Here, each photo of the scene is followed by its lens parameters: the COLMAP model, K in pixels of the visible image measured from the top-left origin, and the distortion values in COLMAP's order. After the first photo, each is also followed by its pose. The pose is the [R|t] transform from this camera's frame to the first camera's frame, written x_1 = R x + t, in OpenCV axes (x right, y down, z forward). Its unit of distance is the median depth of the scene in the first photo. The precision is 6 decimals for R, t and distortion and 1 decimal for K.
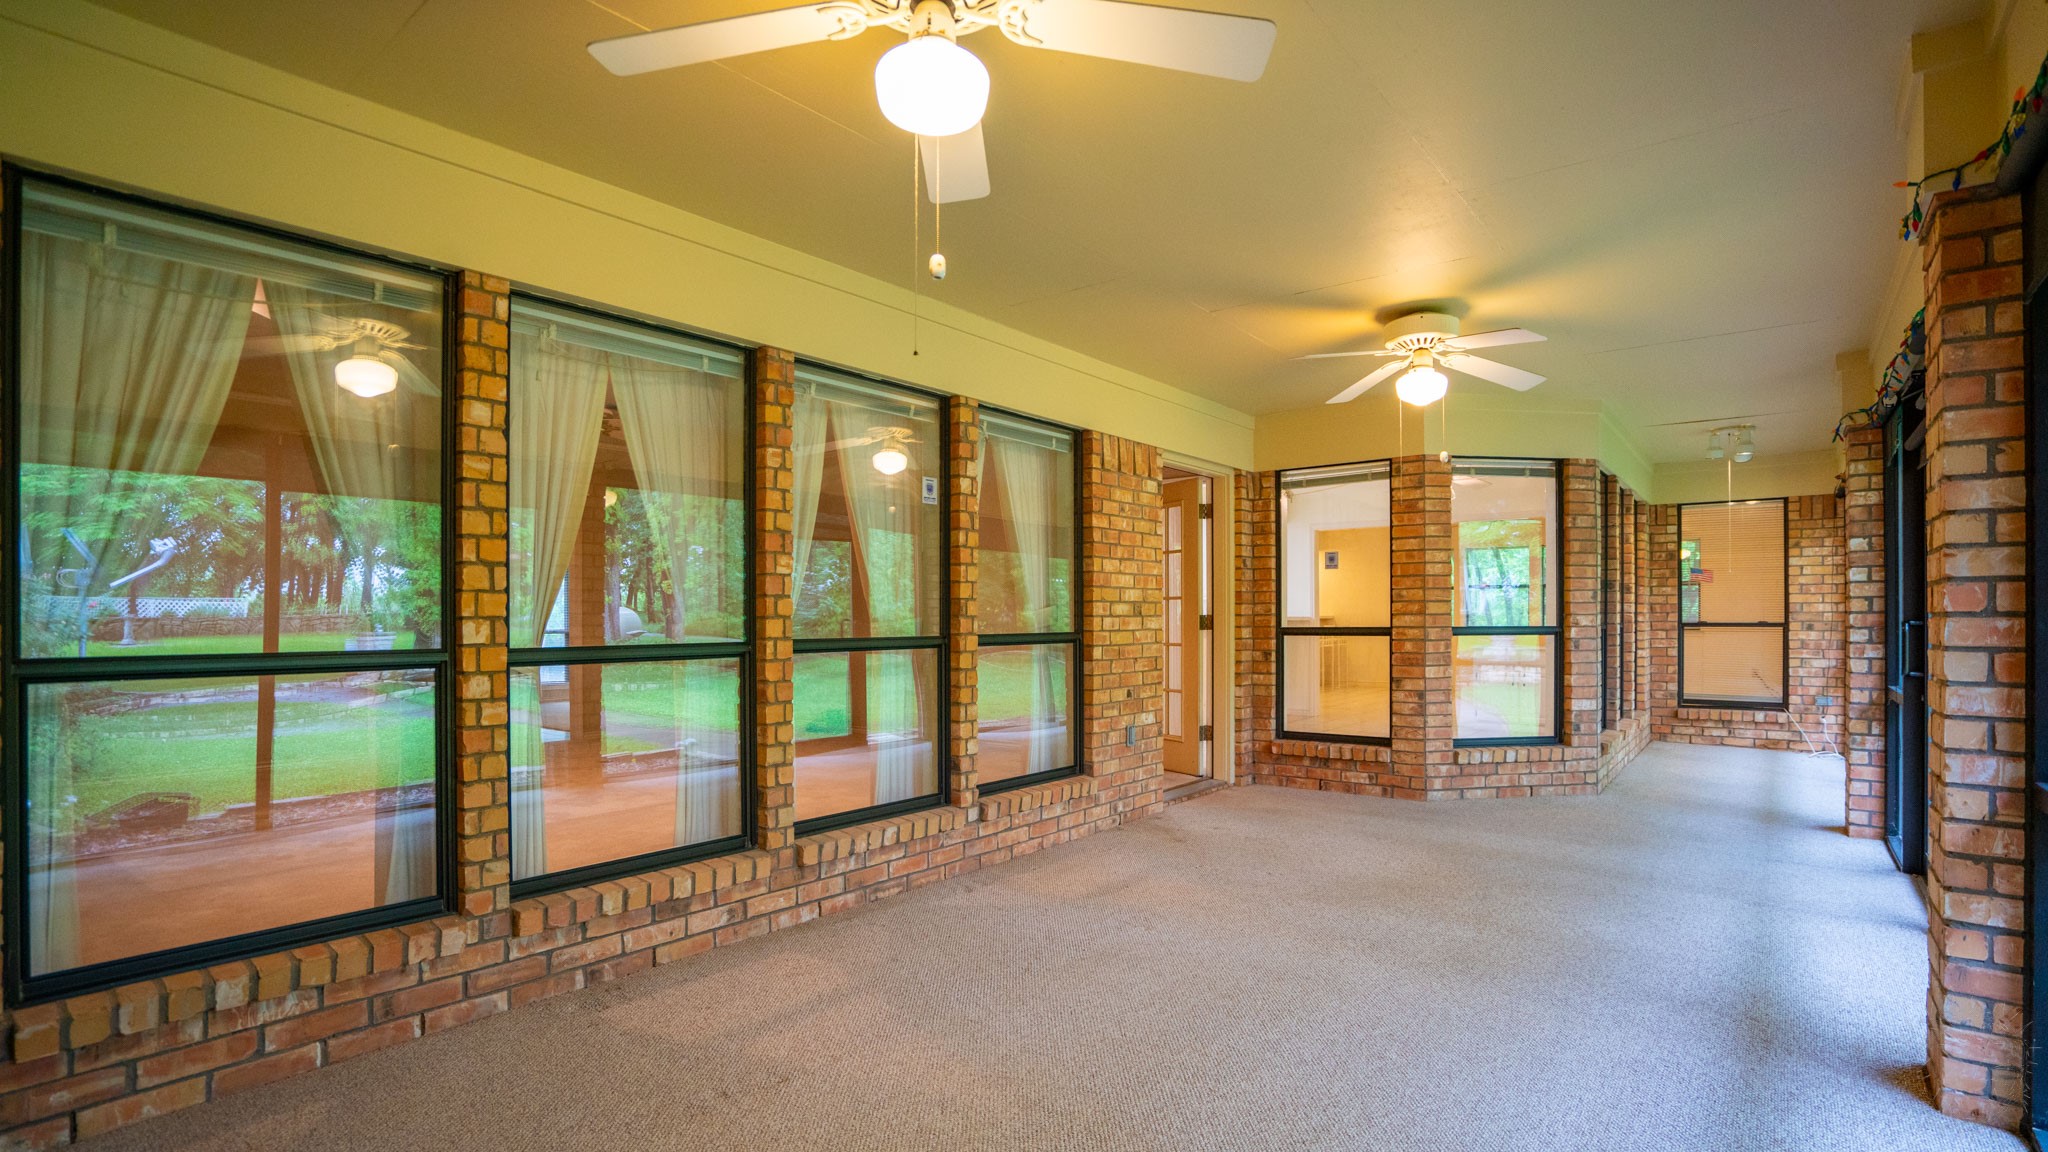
lens RADIAL K [[987.3, 0, 1025.4], [0, 987.3, 617.3], [0, 0, 1]] dist [-0.018947, -0.000068]
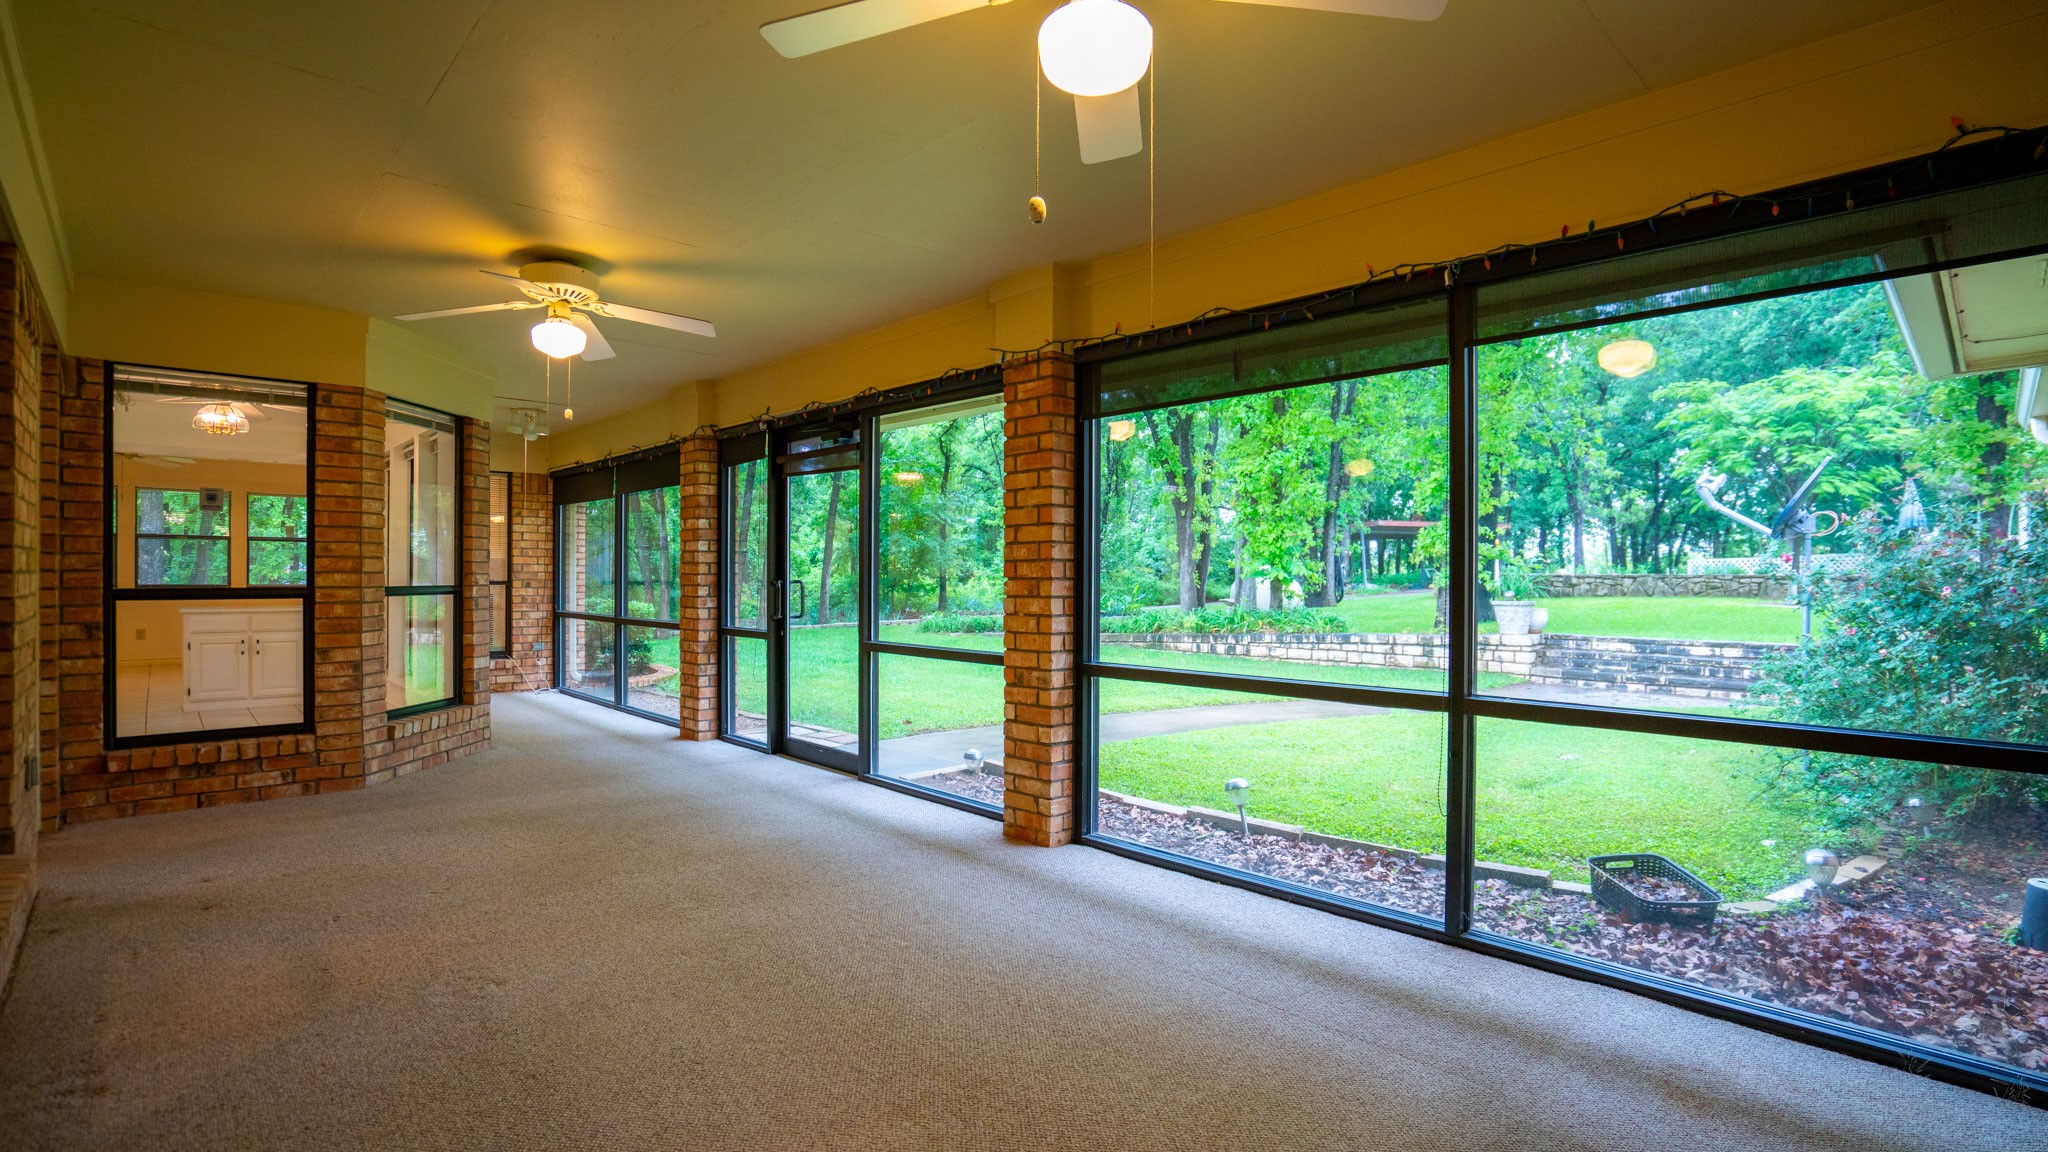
lens RADIAL K [[976.4, 0, 1012.3], [0, 976.4, 574.6], [0, 0, 1]] dist [-0.001728, 0.000135]
pose [[0.174975, 0.005337, 0.984558, -0.333751], [-0.006155, 0.999972, -0.004327, -0.000845], [-0.984554, -0.005303, 0.175003, 0.283392]]
